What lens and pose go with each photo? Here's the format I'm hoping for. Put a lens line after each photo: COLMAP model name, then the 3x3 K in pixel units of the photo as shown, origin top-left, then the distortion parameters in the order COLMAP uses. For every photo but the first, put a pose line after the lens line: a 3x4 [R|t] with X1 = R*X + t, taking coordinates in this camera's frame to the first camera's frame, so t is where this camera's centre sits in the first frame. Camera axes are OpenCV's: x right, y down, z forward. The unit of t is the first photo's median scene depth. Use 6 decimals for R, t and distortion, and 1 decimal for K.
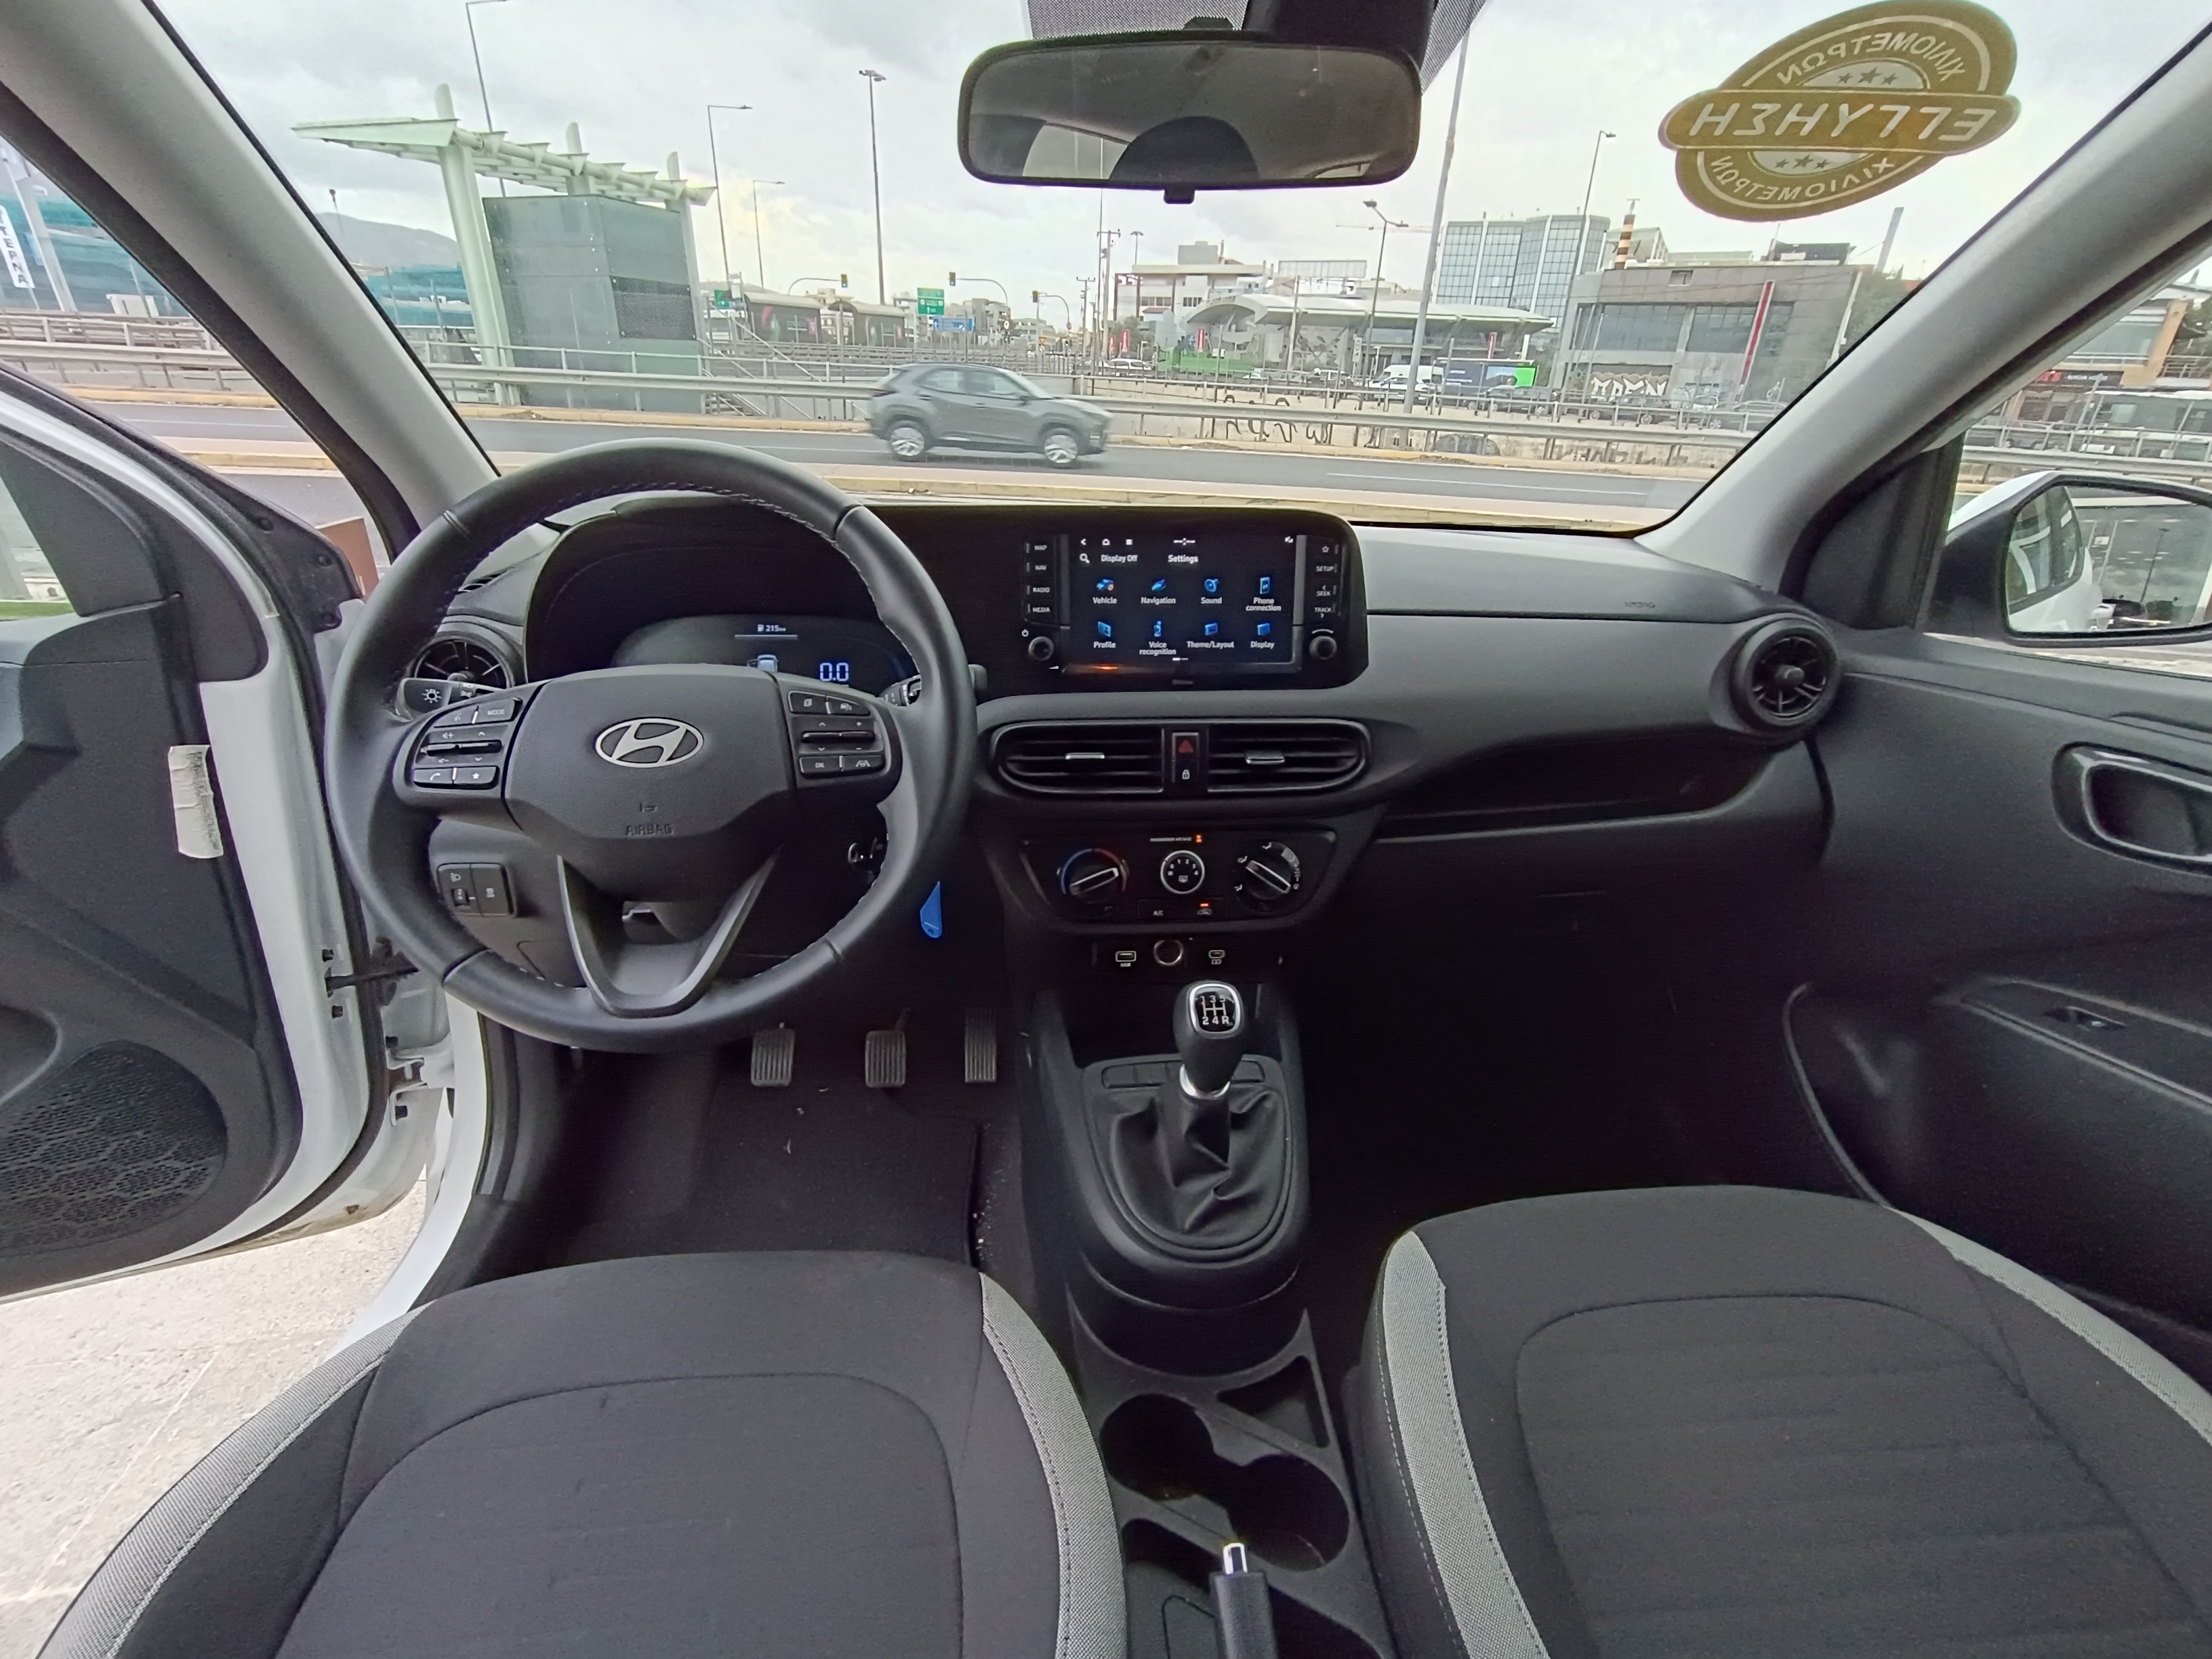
lens RADIAL K [[1009.4, 0, 1095.5], [0, 1009.4, 835.8], [0, 0, 1]] dist [-0.003788, 0.001547]
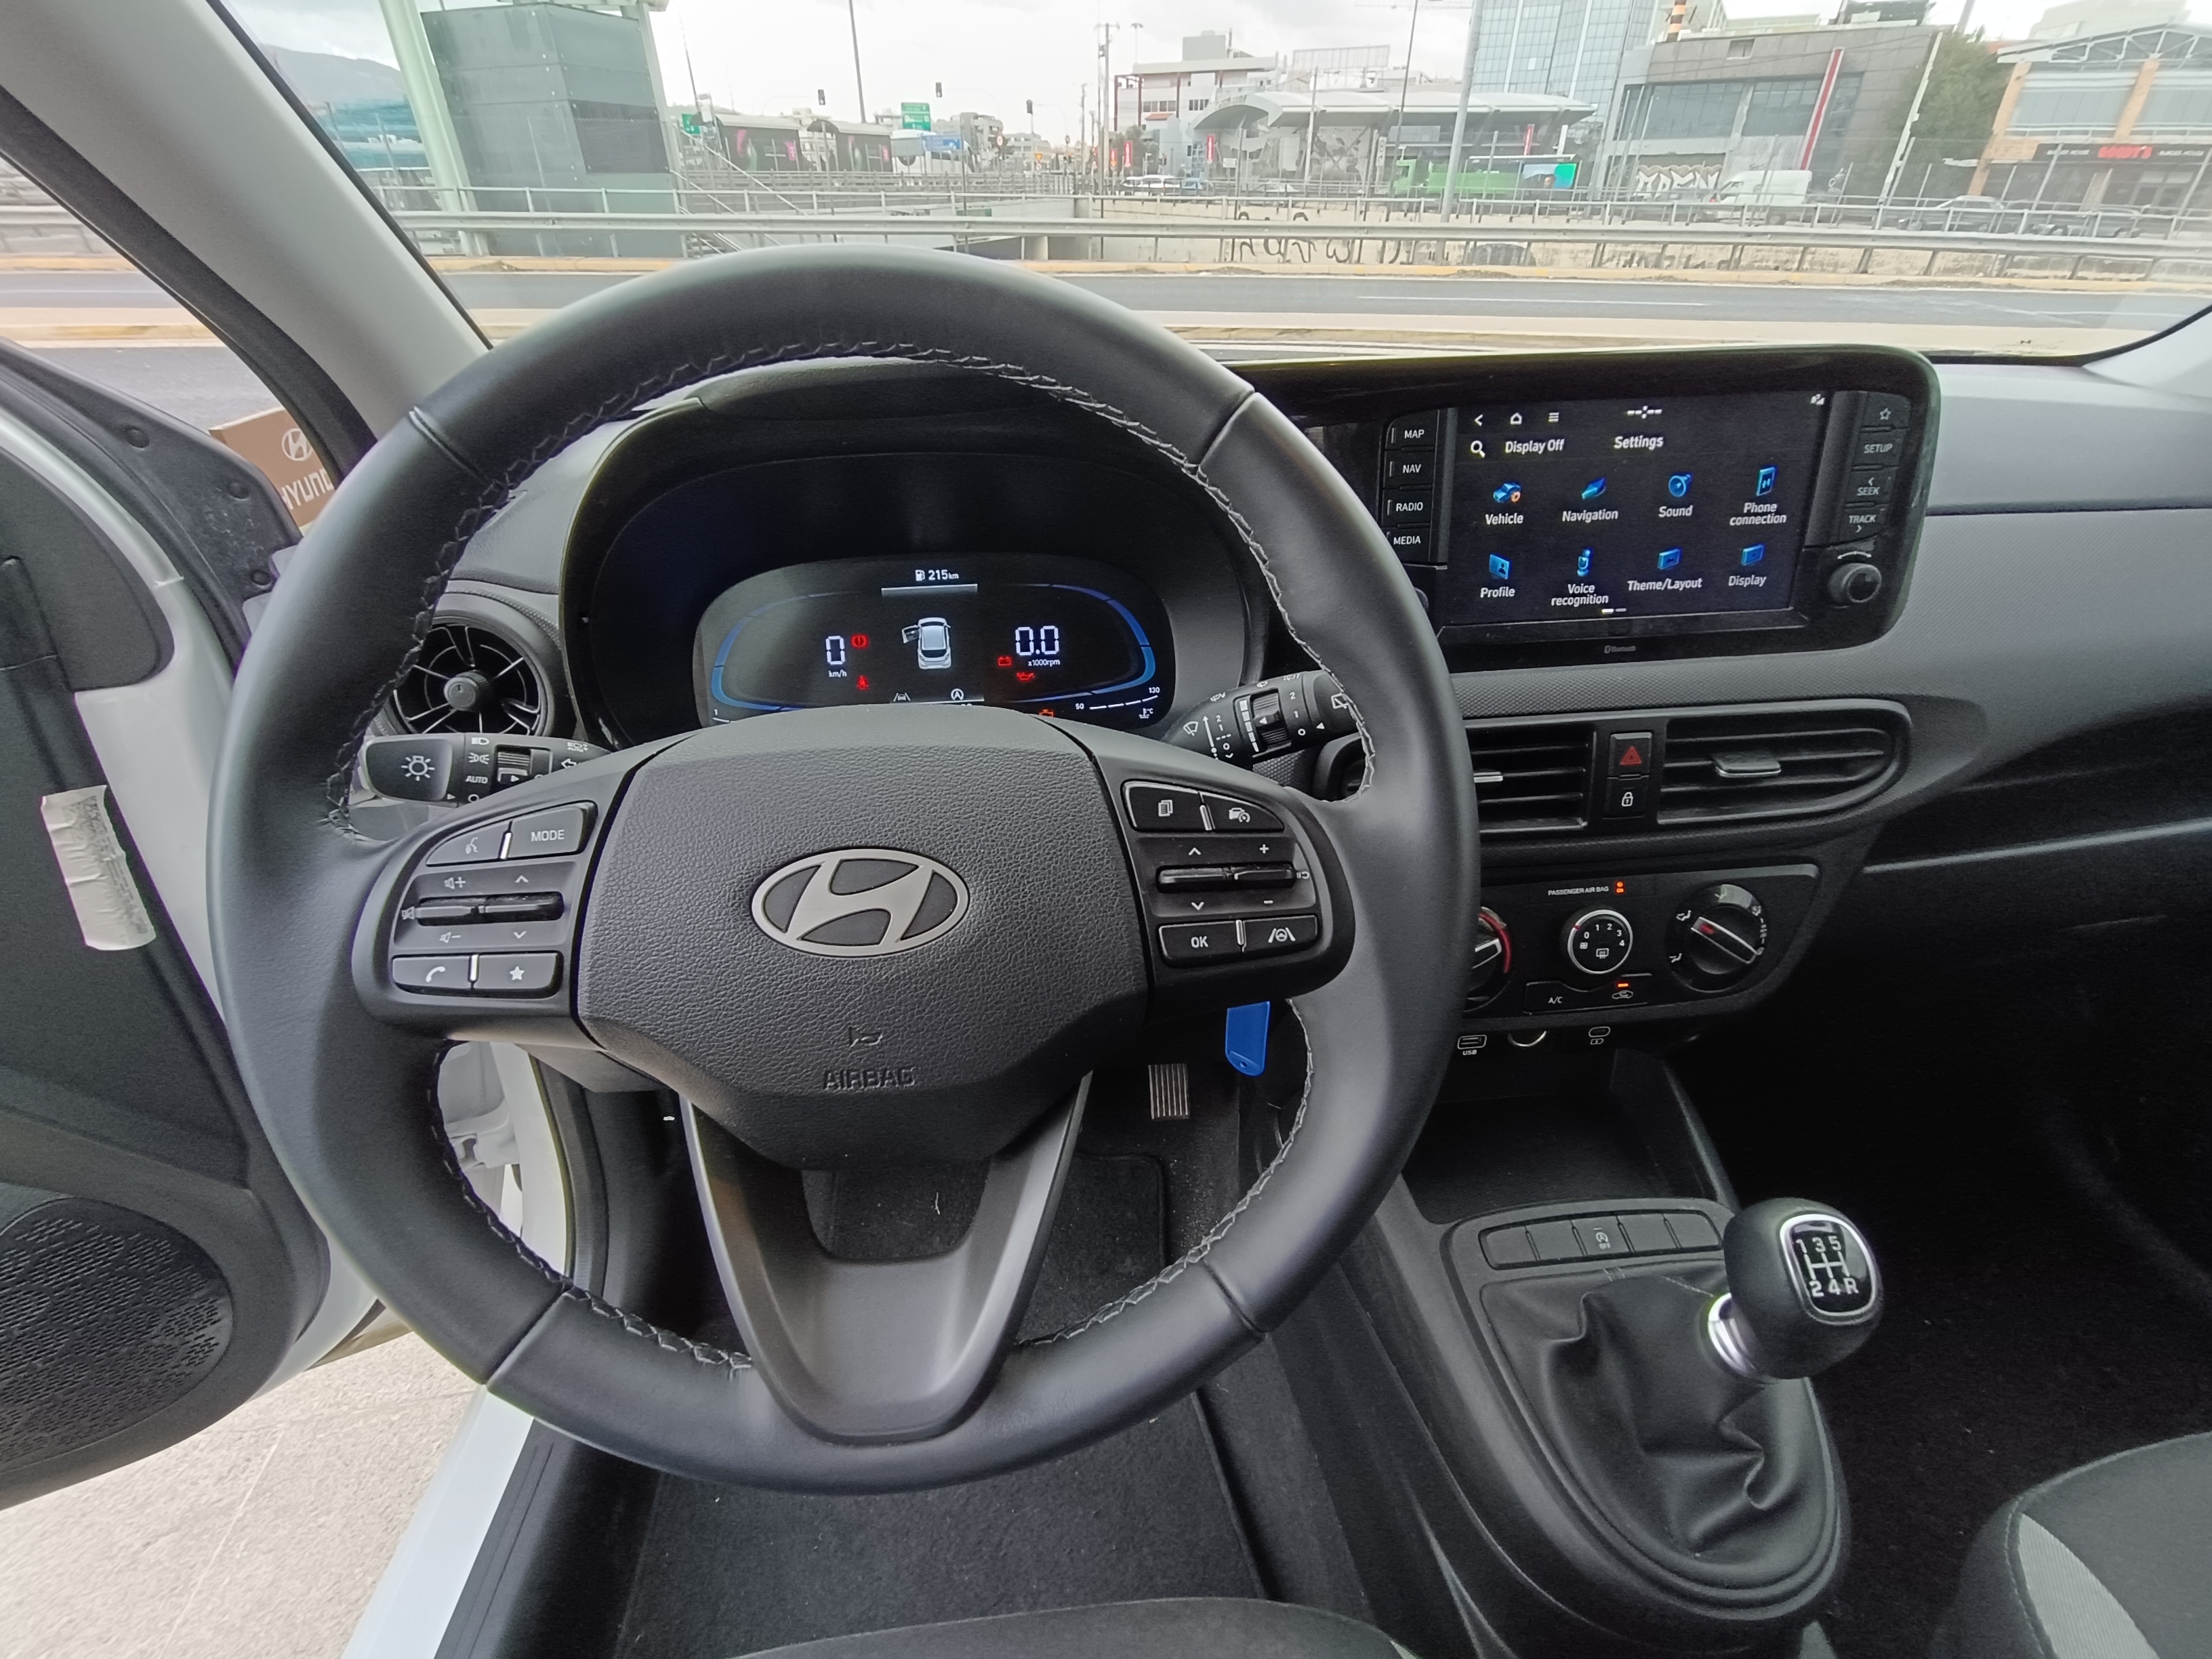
lens RADIAL K [[998.6, 0, 1102.3], [0, 998.6, 831.4], [0, 0, 1]] dist [0.009657, -0.006109]
pose [[0.999209, -0.036405, -0.016017, -0.148226], [0.038252, 0.989931, 0.136286, -0.090351], [0.010894, -0.136791, 0.990540, 0.245724]]
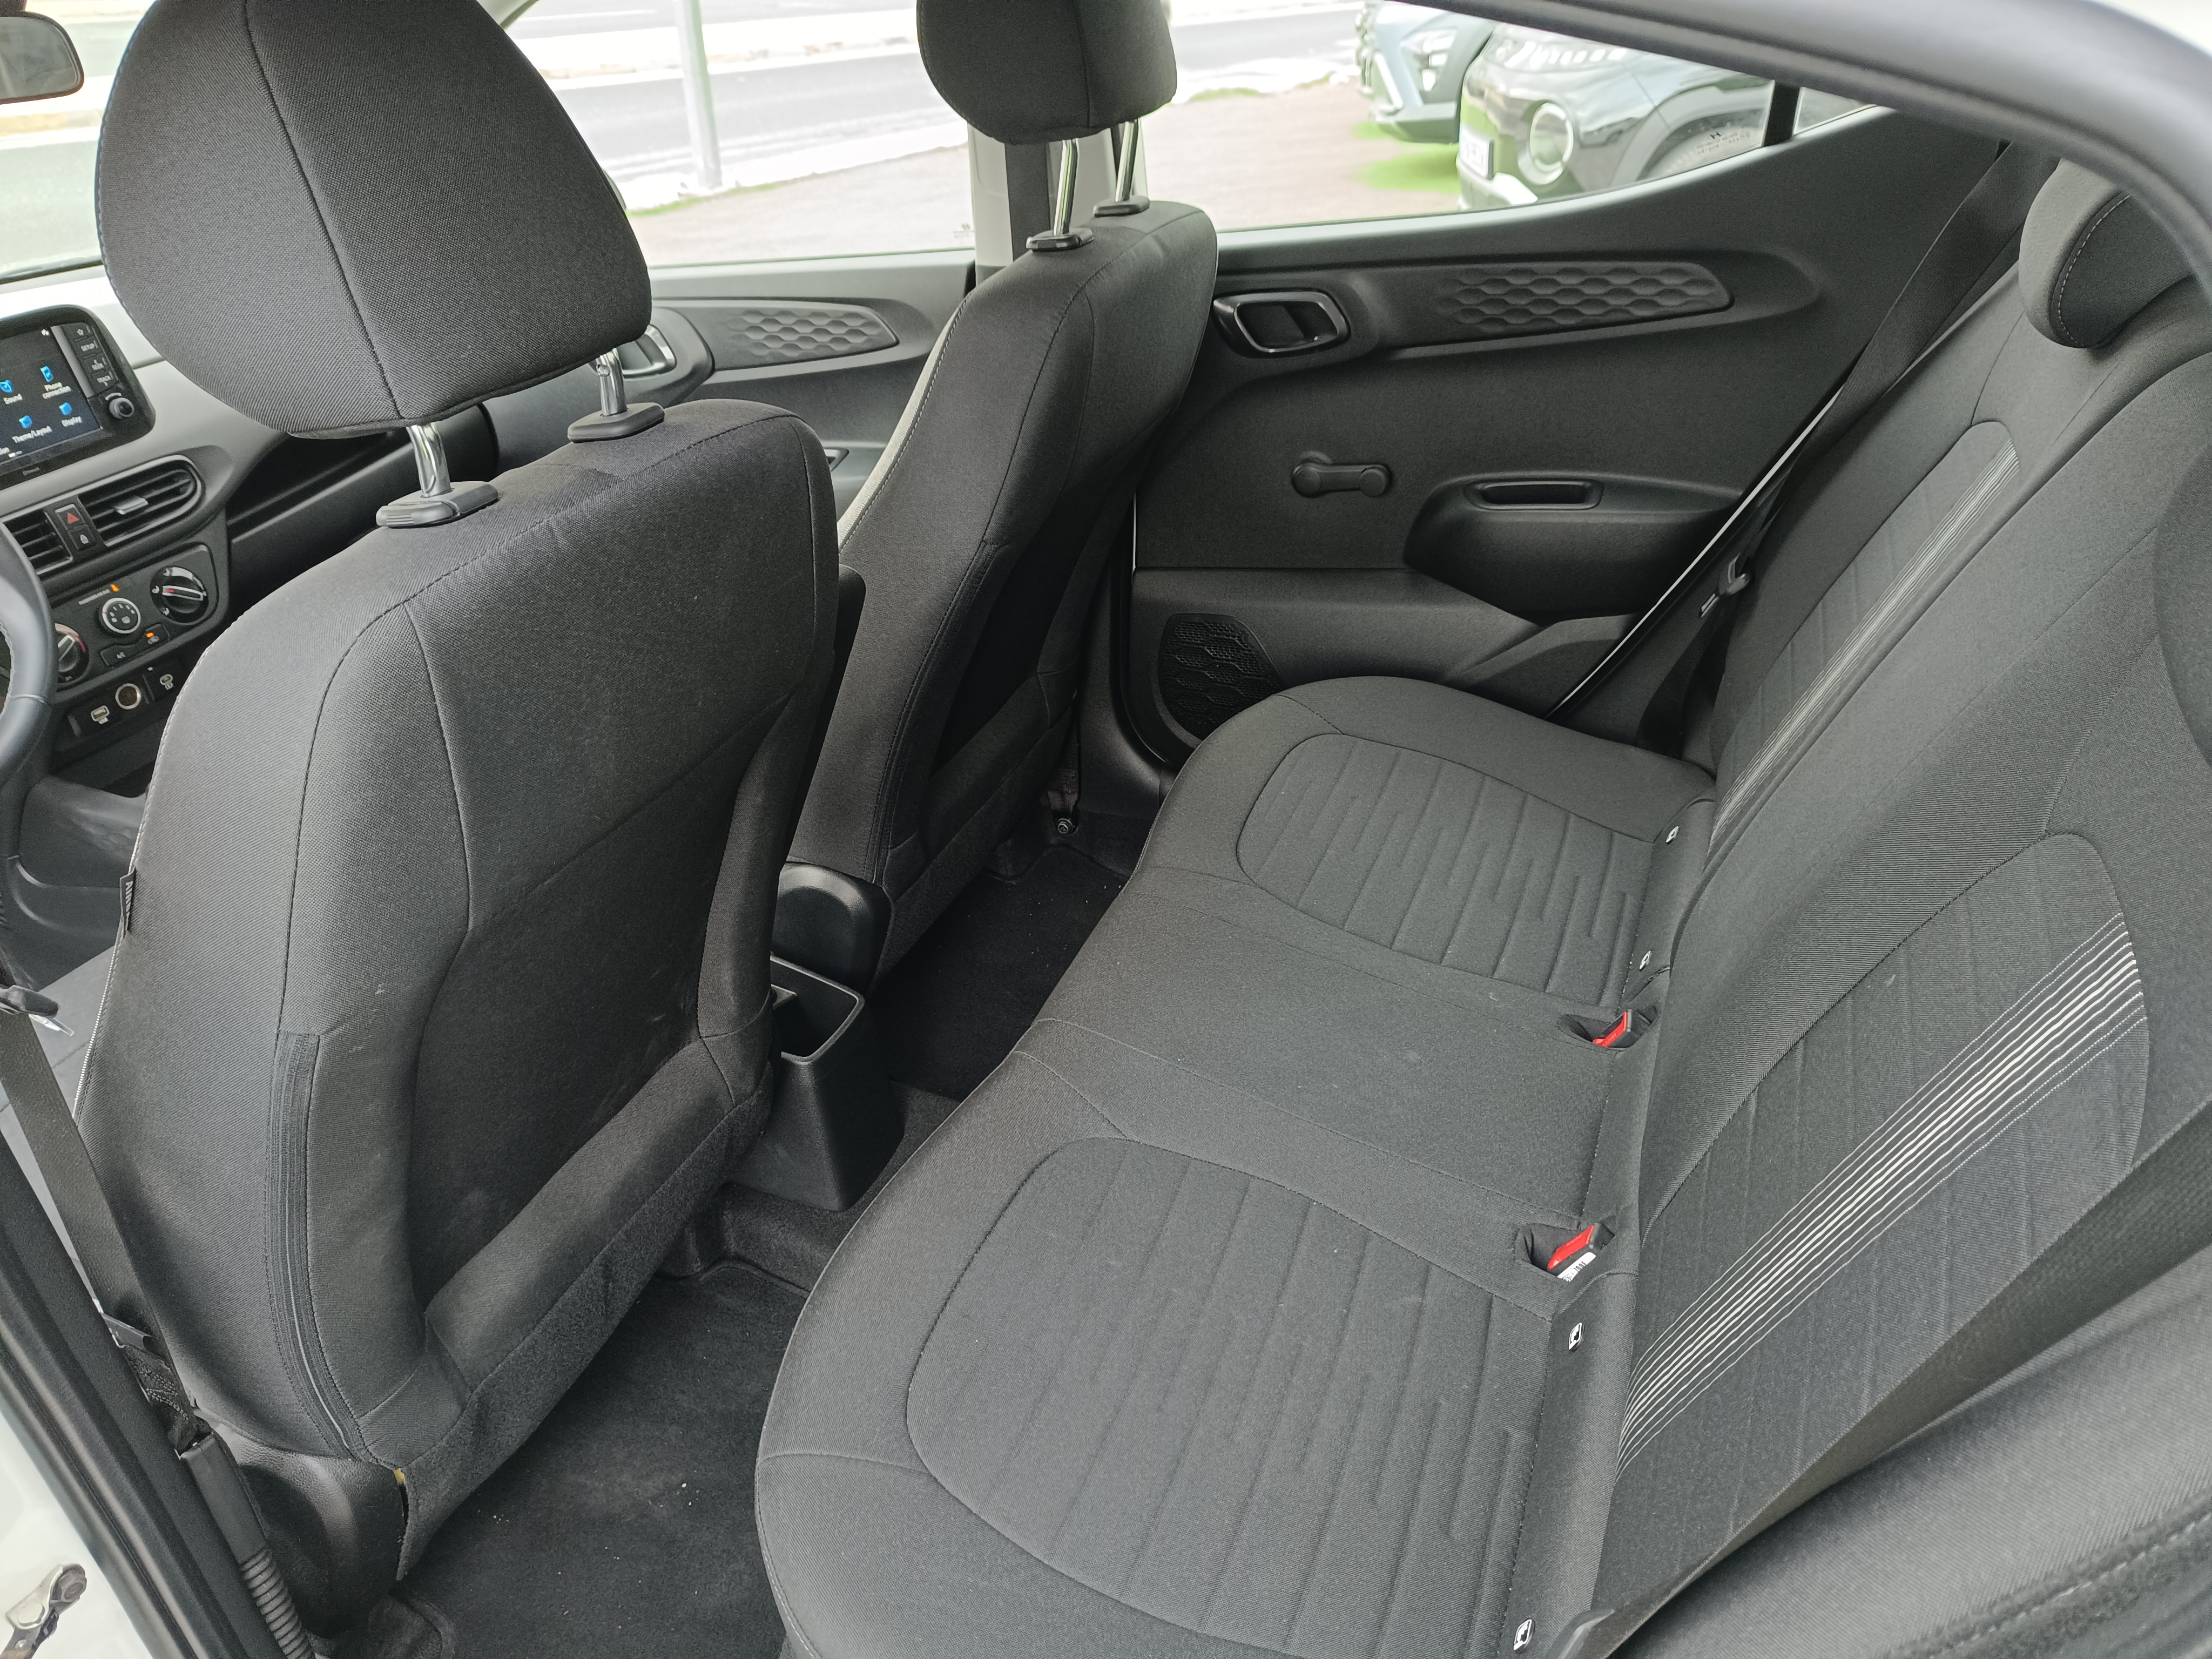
lens RADIAL K [[1544.4, 0, 1098.3], [0, 1544.4, 833.1], [0, 0, 1]] dist [0.043551, -0.048712]
pose [[0.455956, -0.504208, 0.733402, -0.602362], [0.386417, 0.854475, 0.347210, 0.041624], [-0.801739, 0.125086, 0.584438, -0.693058]]
